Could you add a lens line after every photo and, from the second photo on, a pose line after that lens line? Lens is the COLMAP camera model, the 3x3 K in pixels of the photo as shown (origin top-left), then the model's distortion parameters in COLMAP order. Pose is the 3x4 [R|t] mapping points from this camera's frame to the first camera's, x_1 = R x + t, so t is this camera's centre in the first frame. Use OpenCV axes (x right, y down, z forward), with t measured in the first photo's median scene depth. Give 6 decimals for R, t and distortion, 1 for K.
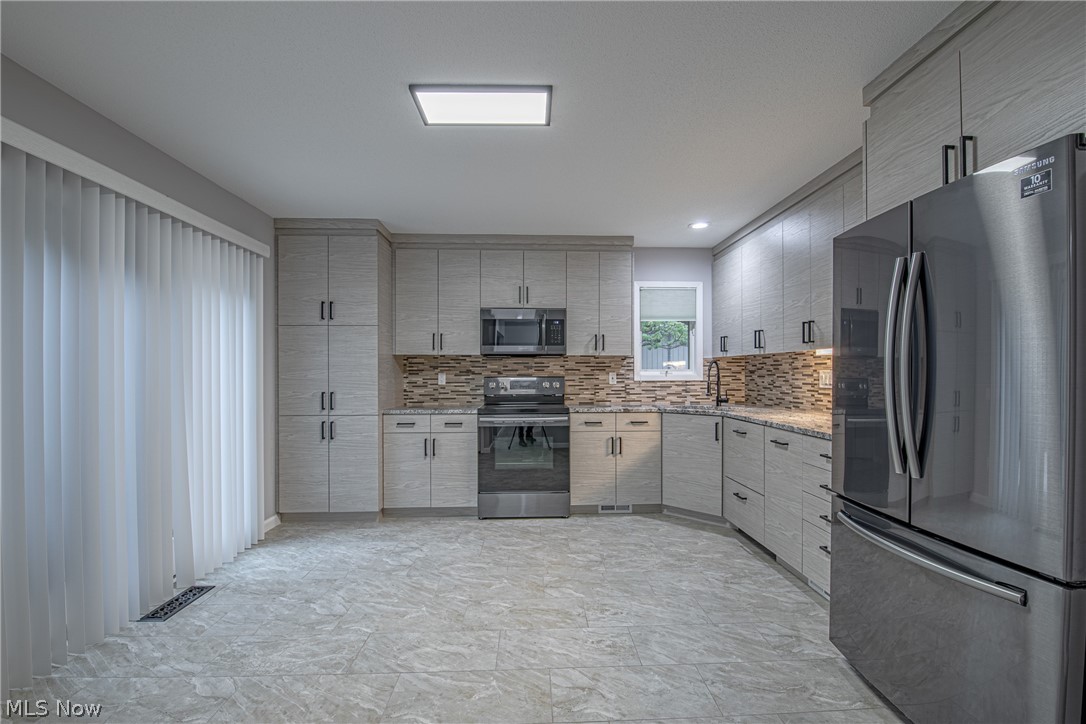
lens RADIAL K [[472.7, 0, 541.6], [0, 472.7, 371.5], [0, 0, 1]] dist [-0.008685, -0.005229]
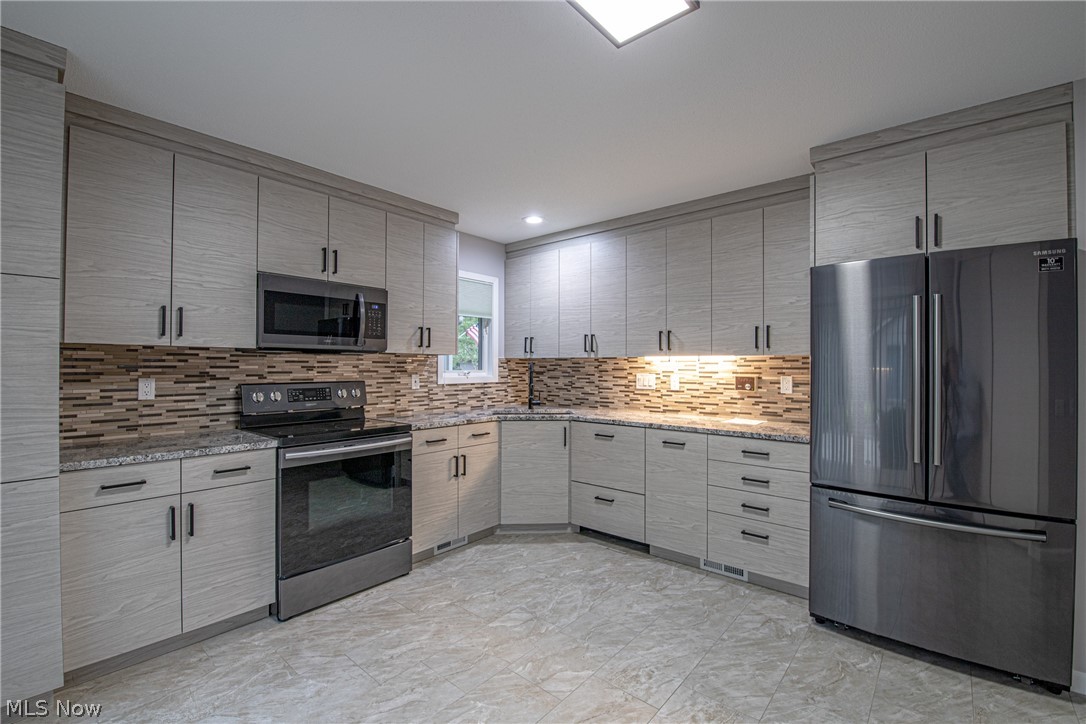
lens RADIAL K [[472.7, 0, 543.6], [0, 472.7, 362.7], [0, 0, 1]] dist [-0.008685, -0.005229]
pose [[0.679763, 0.009817, 0.733366, -0.342449], [-0.006790, 0.999952, -0.007092, -0.016244], [-0.733400, -0.000158, 0.679797, 0.340826]]
